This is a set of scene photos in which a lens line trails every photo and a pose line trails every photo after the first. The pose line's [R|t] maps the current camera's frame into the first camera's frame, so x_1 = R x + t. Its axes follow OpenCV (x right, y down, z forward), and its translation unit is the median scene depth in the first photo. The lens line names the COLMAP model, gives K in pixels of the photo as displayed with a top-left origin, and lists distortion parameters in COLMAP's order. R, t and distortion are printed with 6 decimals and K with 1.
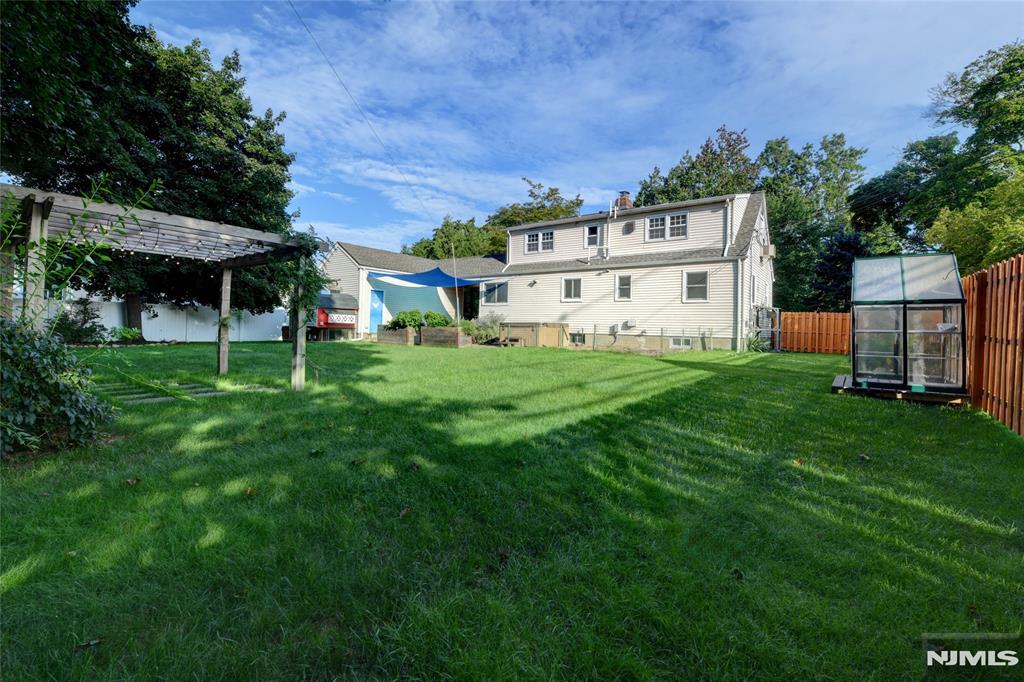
lens RADIAL K [[424.4, 0, 516.1], [0, 424.4, 334.6], [0, 0, 1]] dist [-0.001933, -0.000264]
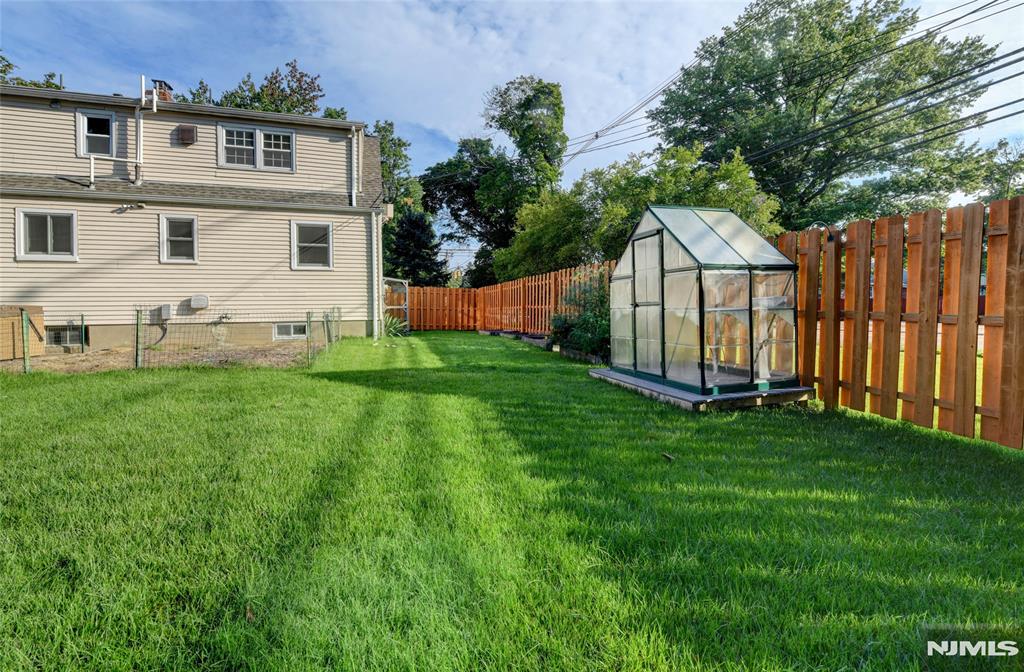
lens RADIAL K [[460.7, 0, 533.5], [0, 460.7, 311.1], [0, 0, 1]] dist [-0.008910, -0.001777]
pose [[0.576166, -0.036134, 0.816534, 0.025255], [0.037348, 0.999143, 0.017861, -0.009488], [-0.816479, 0.020205, 0.577021, 0.261877]]
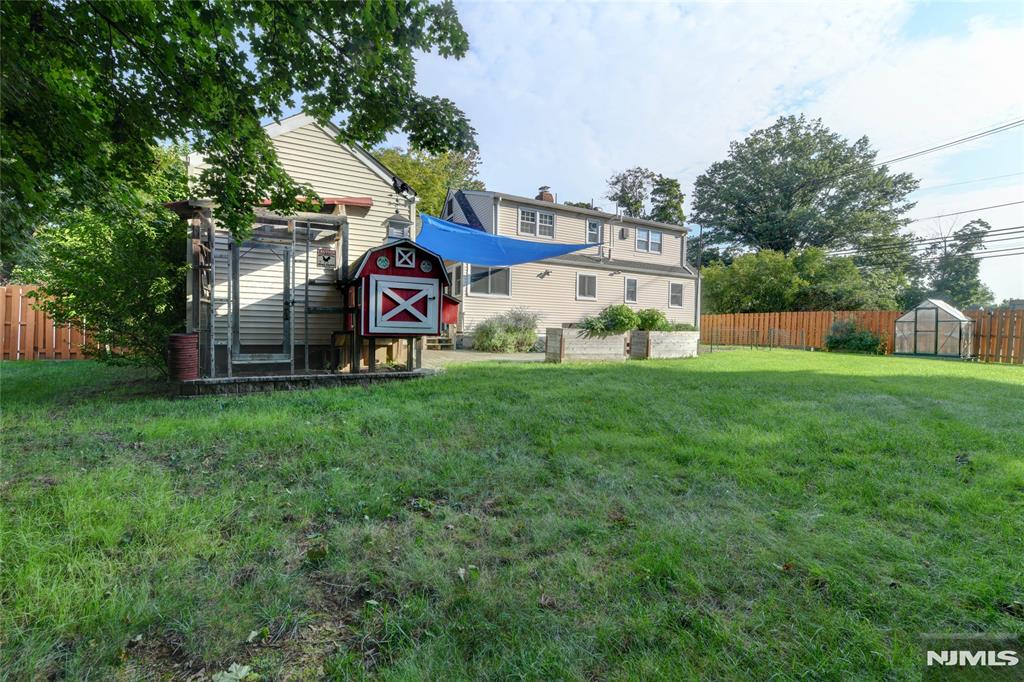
lens RADIAL K [[424.4, 0, 514.3], [0, 424.4, 340.9], [0, 0, 1]] dist [-0.001933, -0.000264]
pose [[0.440973, -0.029554, 0.897034, -0.797007], [0.015852, 0.999558, 0.025139, -0.015567], [-0.897381, 0.003134, 0.441246, 0.766811]]
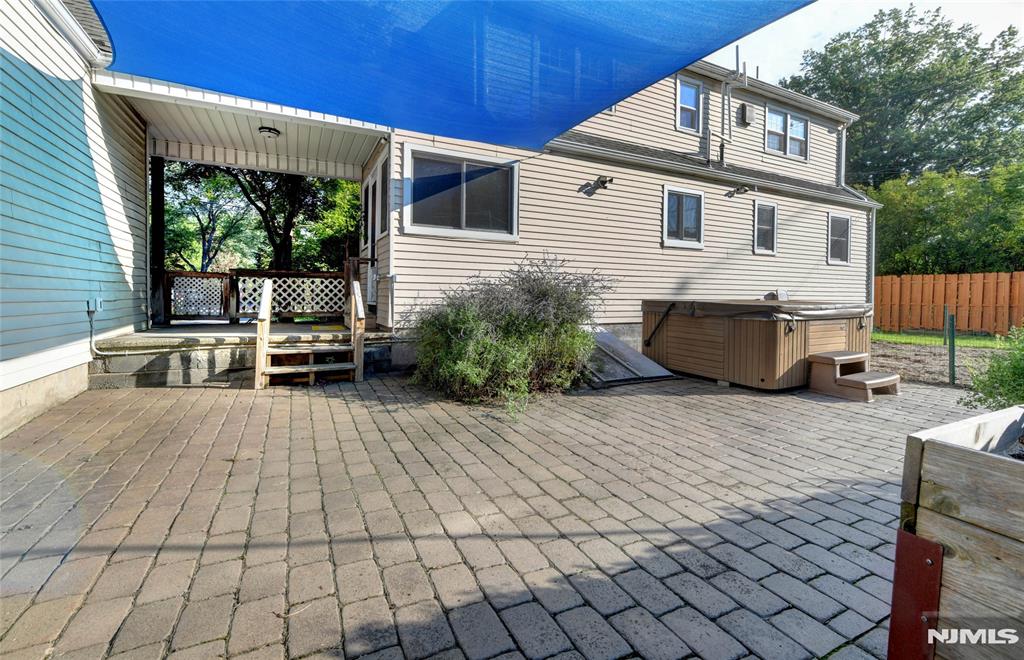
lens RADIAL K [[440.7, 0, 508.6], [0, 440.7, 301.5], [0, 0, 1]] dist [-0.005029, -0.000220]
pose [[0.466937, -0.024352, 0.883955, -0.349983], [0.020695, 0.999648, 0.016607, -0.036795], [-0.884048, 0.010539, 0.467277, 0.990212]]
